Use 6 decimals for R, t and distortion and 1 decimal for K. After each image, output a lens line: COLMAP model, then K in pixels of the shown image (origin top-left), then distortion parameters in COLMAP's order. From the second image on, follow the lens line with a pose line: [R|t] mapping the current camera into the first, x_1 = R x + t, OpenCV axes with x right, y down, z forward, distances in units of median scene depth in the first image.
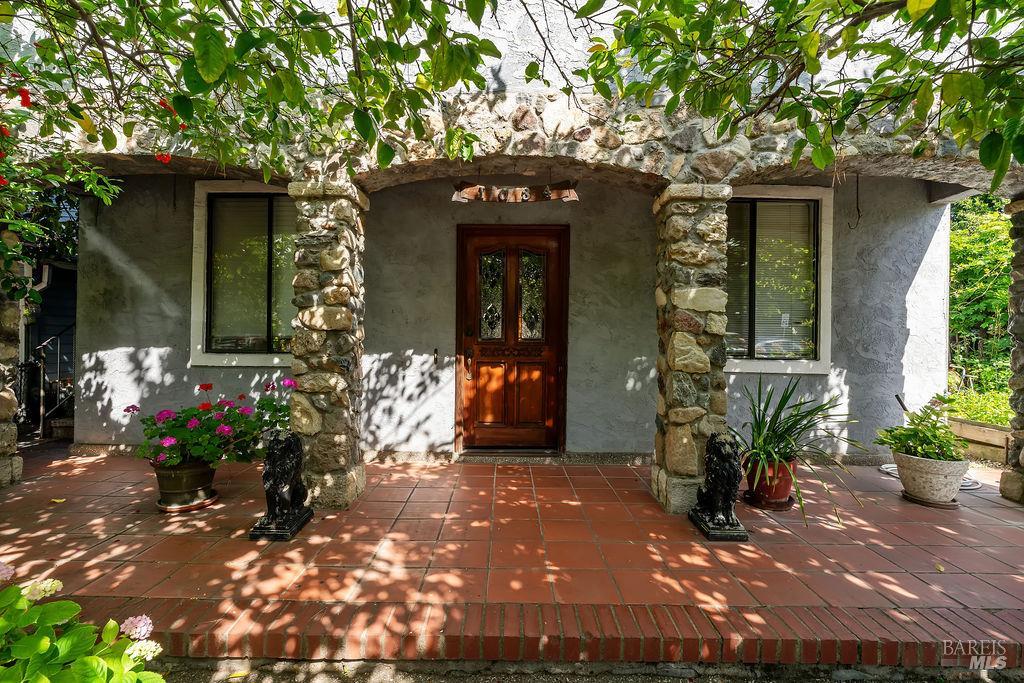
lens RADIAL K [[473.5, 0, 518.2], [0, 473.5, 335.4], [0, 0, 1]] dist [-0.004875, 0.002501]
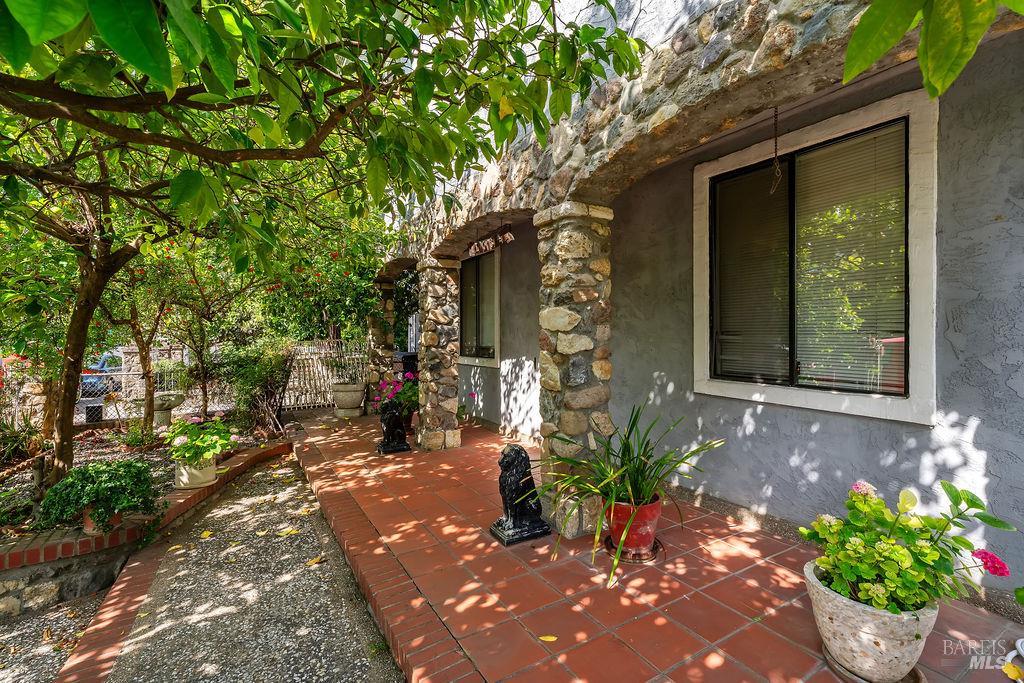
lens RADIAL K [[473.5, 0, 501.7], [0, 473.5, 340.2], [0, 0, 1]] dist [-0.004875, 0.002501]
pose [[0.481976, -0.002302, -0.876182, 1.235540], [0.012373, 0.999915, 0.004179, -0.034776], [0.876097, -0.012855, 0.481963, 0.400876]]
